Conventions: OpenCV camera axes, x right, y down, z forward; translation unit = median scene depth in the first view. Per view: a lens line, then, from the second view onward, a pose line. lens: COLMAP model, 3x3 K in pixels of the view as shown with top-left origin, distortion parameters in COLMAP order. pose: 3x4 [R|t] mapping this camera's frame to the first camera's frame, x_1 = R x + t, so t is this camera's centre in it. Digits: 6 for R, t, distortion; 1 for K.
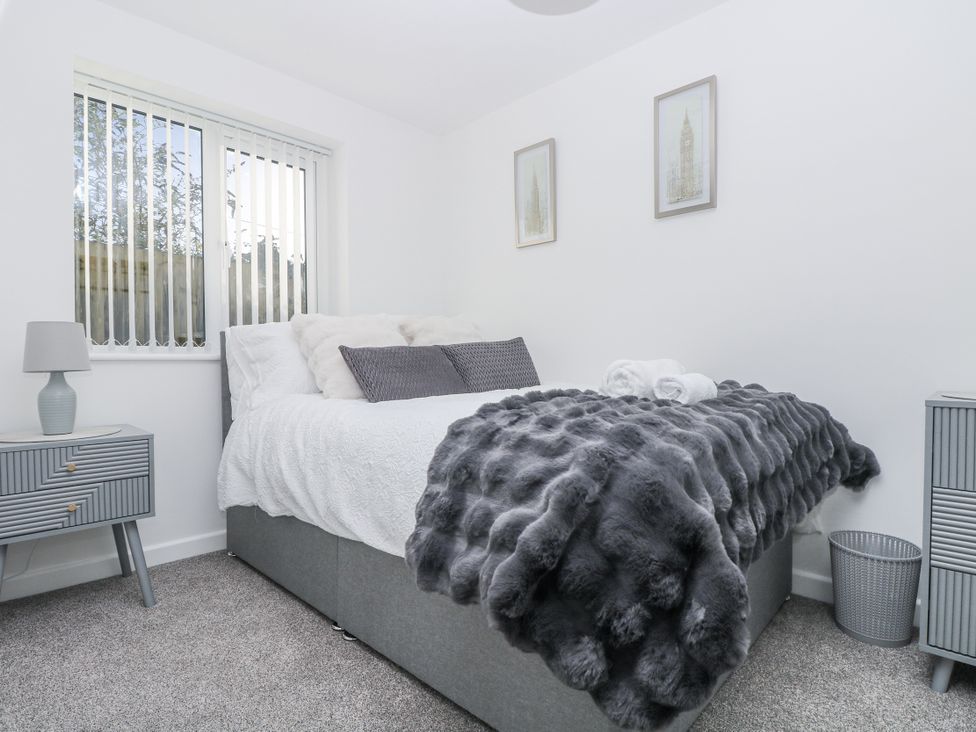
lens RADIAL K [[507.8, 0, 486.3], [0, 507.8, 365.9], [0, 0, 1]] dist [-0.001713, -0.010239]
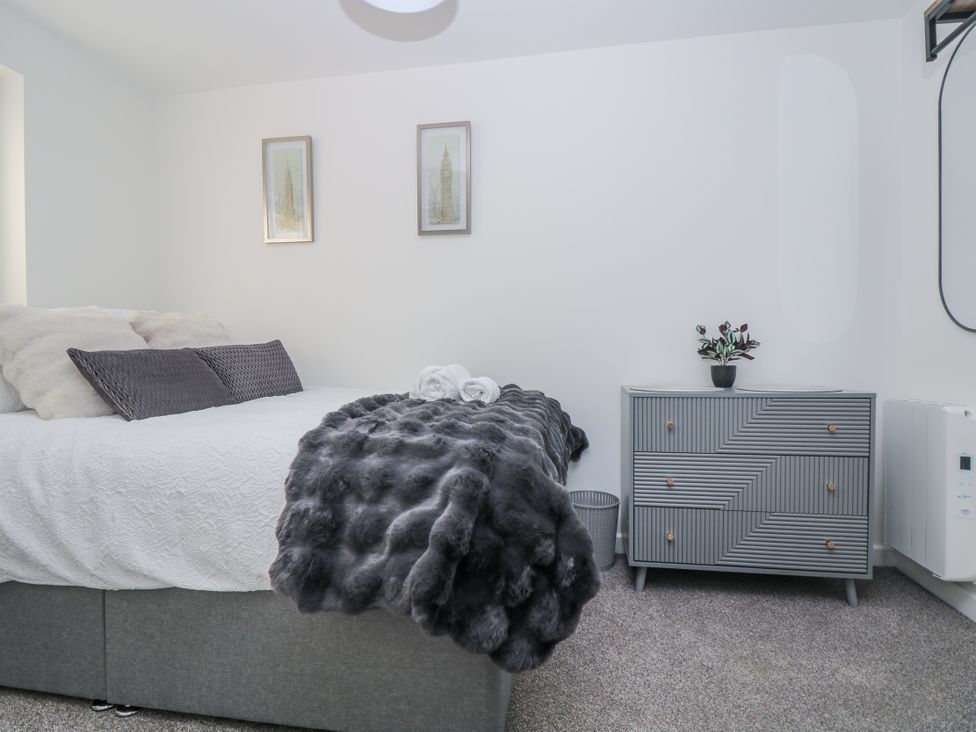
lens RADIAL K [[507.8, 0, 488.9], [0, 507.8, 363.5], [0, 0, 1]] dist [-0.001713, -0.010239]
pose [[0.824790, -0.003953, 0.565425, -0.289331], [0.006865, 0.999972, -0.003023, -0.015020], [-0.565397, 0.006375, 0.824794, 0.016416]]
